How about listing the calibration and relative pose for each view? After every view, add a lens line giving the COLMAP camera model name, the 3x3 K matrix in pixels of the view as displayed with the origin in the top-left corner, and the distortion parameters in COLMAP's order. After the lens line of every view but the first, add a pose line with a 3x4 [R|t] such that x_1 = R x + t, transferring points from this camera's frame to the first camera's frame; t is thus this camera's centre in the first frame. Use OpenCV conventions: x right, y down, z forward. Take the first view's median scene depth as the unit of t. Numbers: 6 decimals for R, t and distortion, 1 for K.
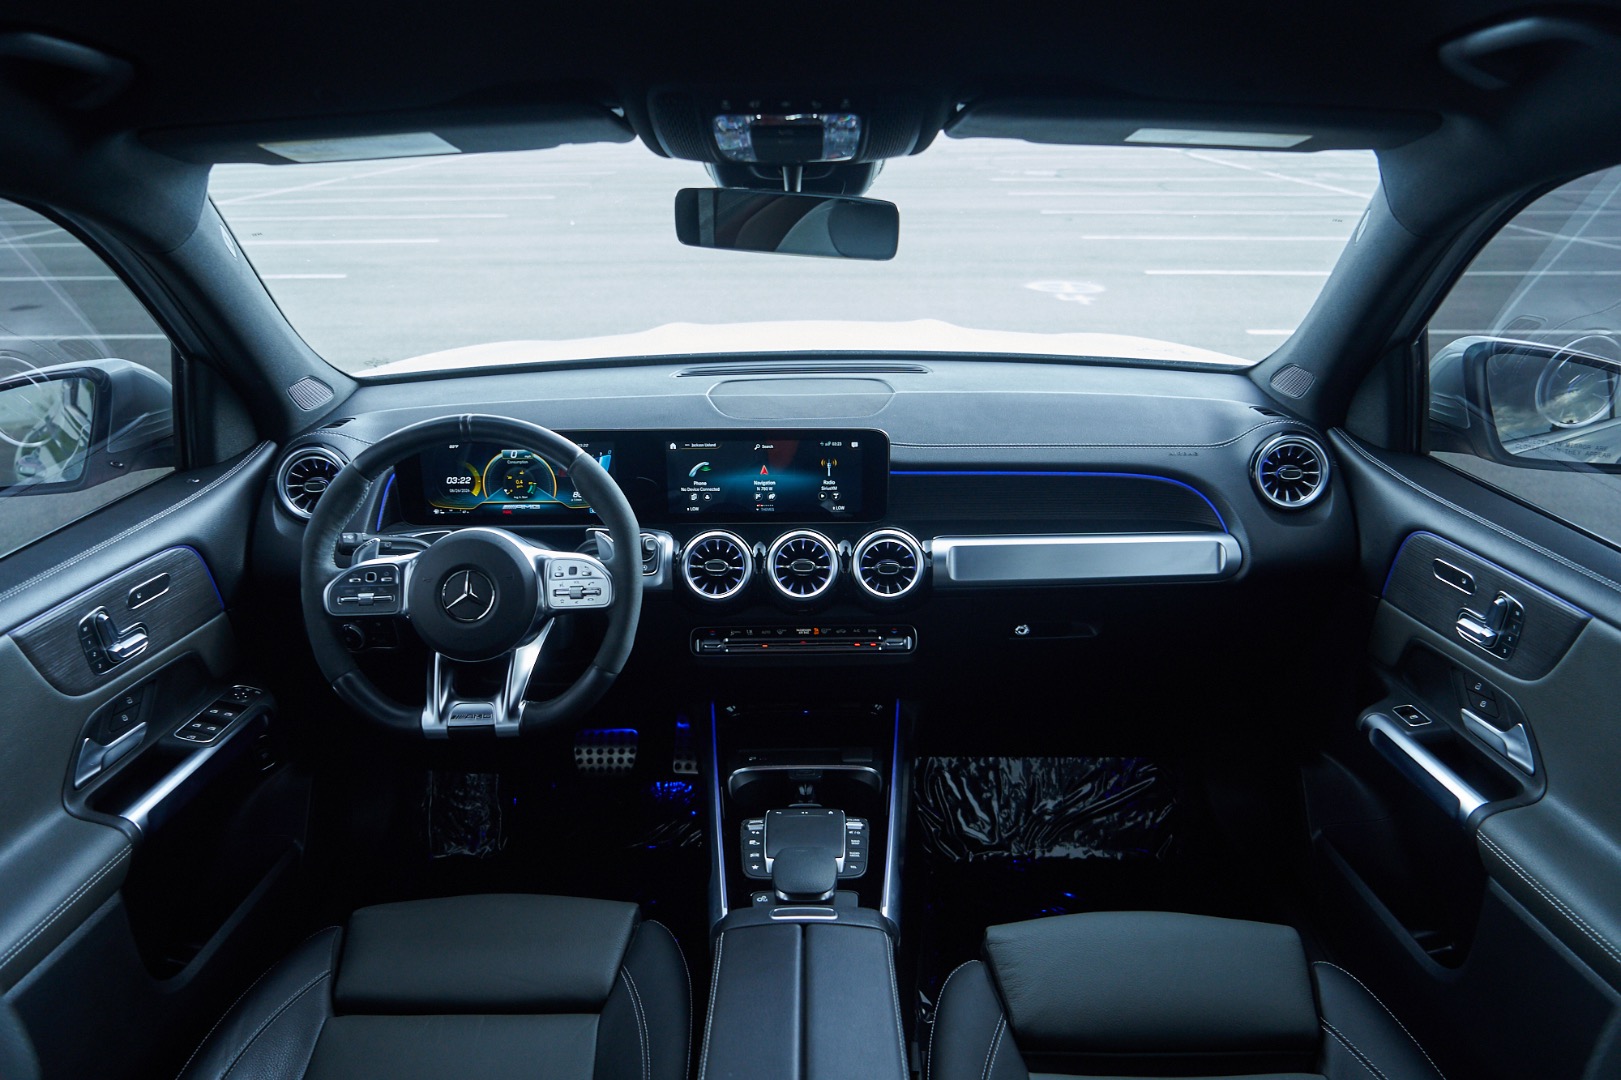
lens RADIAL K [[1104.8, 0, 807.1], [0, 1104.8, 538.4], [0, 0, 1]] dist [0.005128, -0.009748]
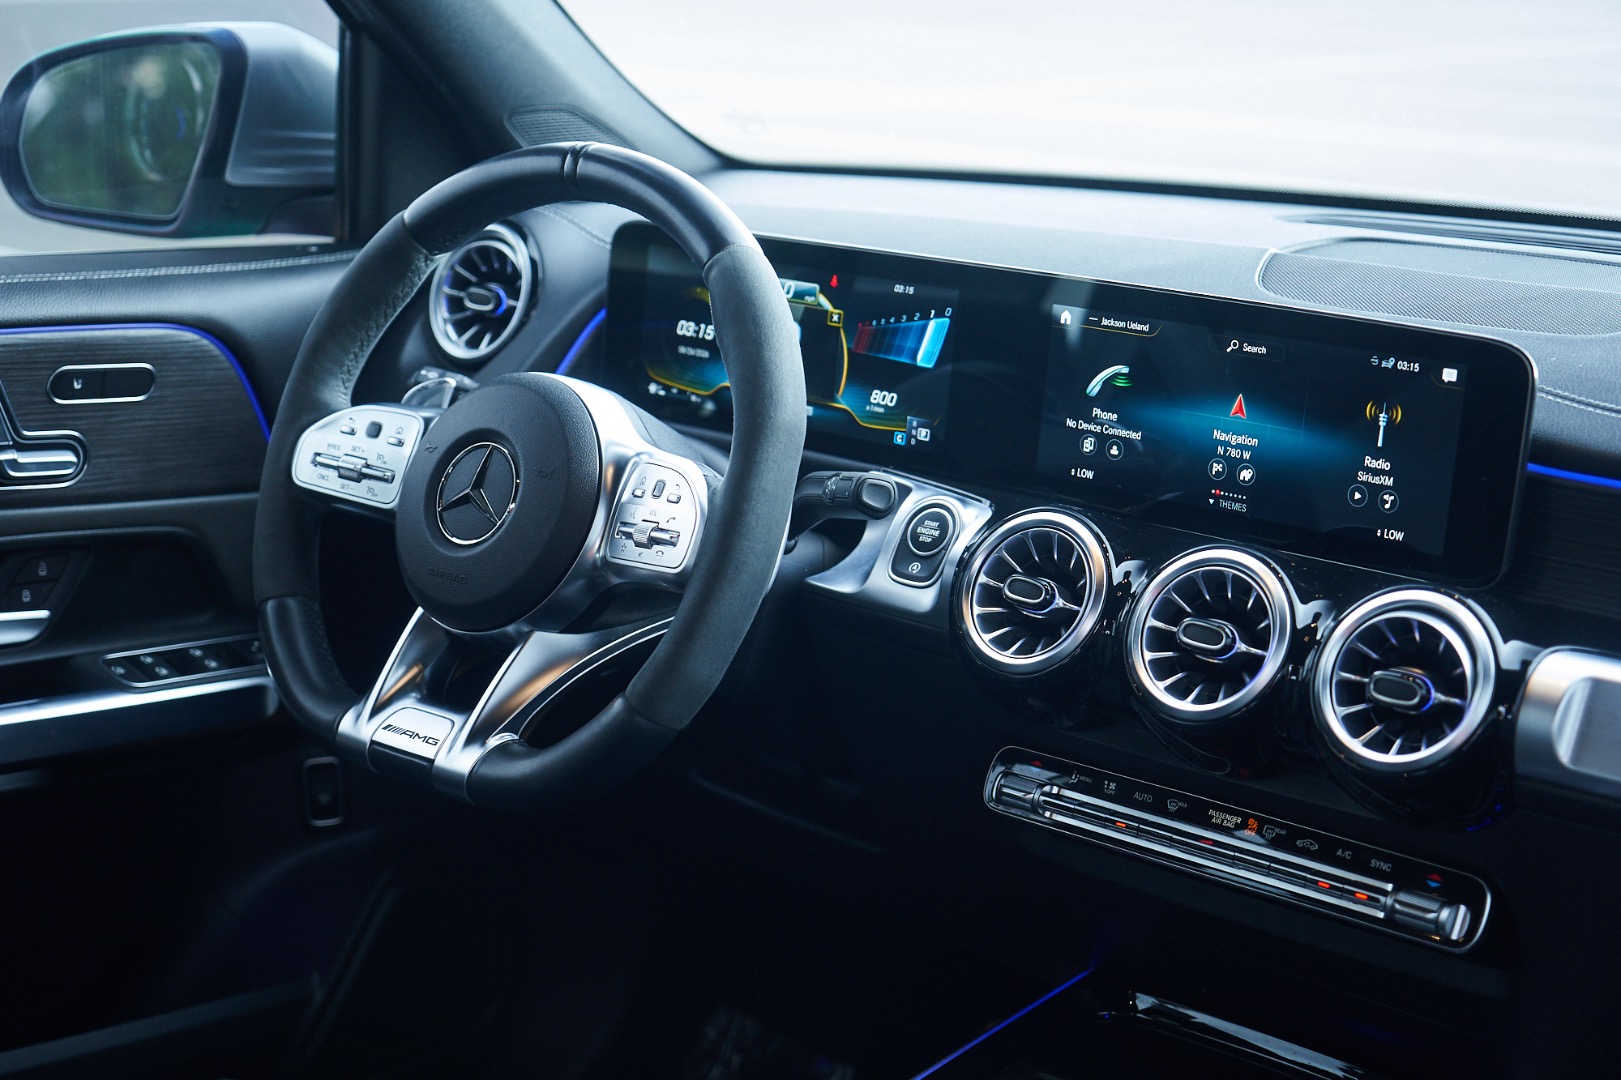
lens RADIAL K [[2525.1, 0, 807.0], [0, 2525.1, 539.6], [0, 0, 1]] dist [-0.005403, 0.000000]
pose [[0.748085, 0.189076, -0.636097, 0.449308], [-0.271218, 0.961951, -0.033033, 0.059925], [0.605648, 0.197233, 0.770902, 0.204677]]
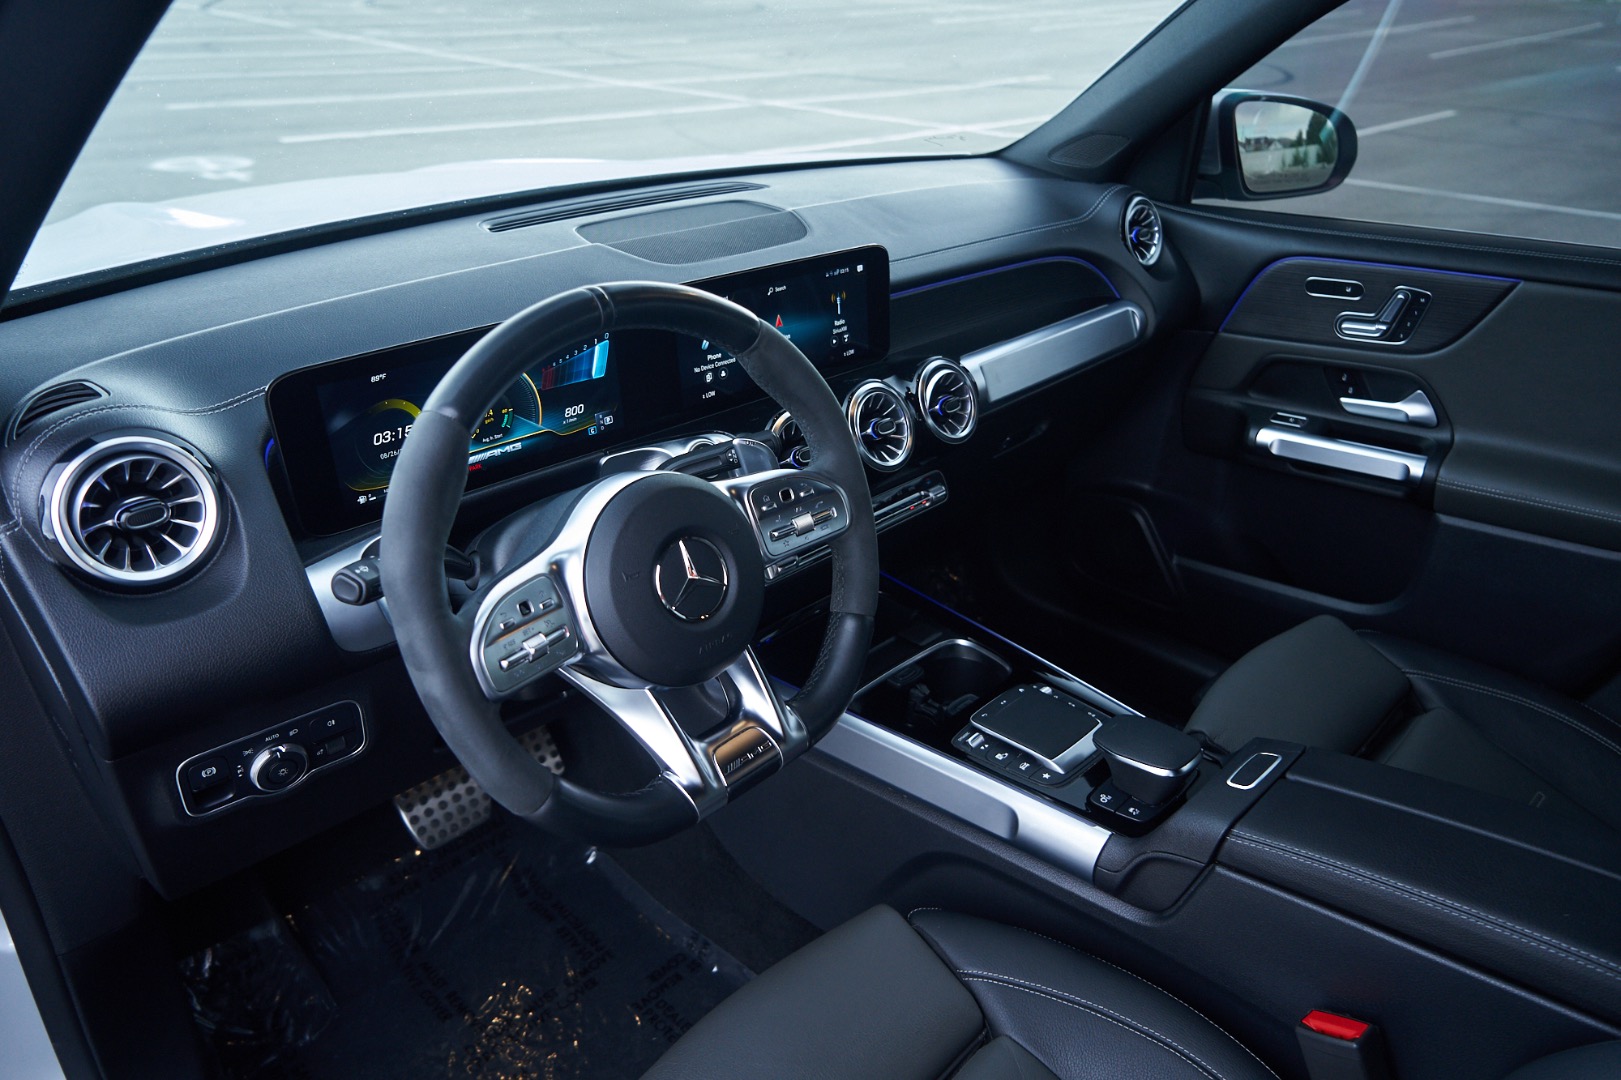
lens RADIAL K [[1104.8, 0, 810.1], [0, 1104.8, 550.0], [0, 0, 1]] dist [0.005128, -0.009748]
pose [[0.704046, -0.311752, 0.638067, -0.563714], [0.235538, 0.950142, 0.204334, -0.063869], [-0.669956, 0.006428, 0.742373, 0.436806]]
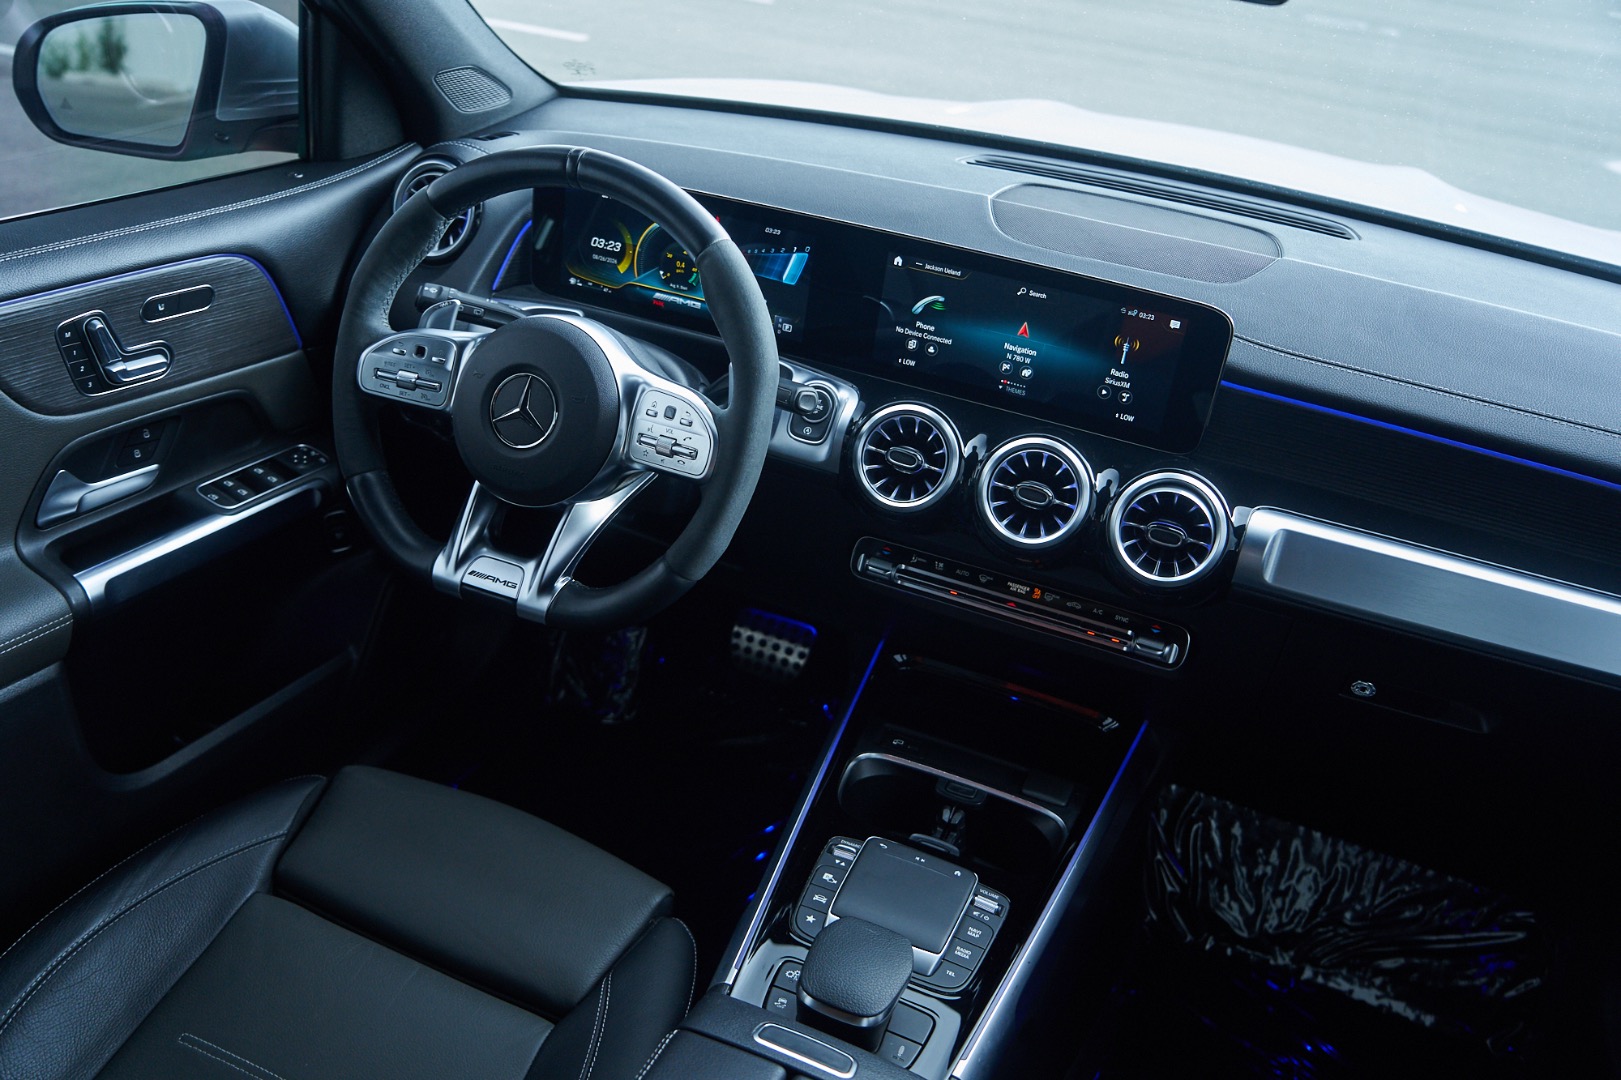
lens RADIAL K [[1255.4, 0, 804.6], [0, 1255.4, 539.9], [0, 0, 1]] dist [-0.103388, 0.077738]
pose [[0.915590, 0.281023, -0.287613, 0.087693], [-0.237479, 0.955091, 0.177215, -0.044466], [0.324498, -0.093955, 0.941209, 0.276928]]
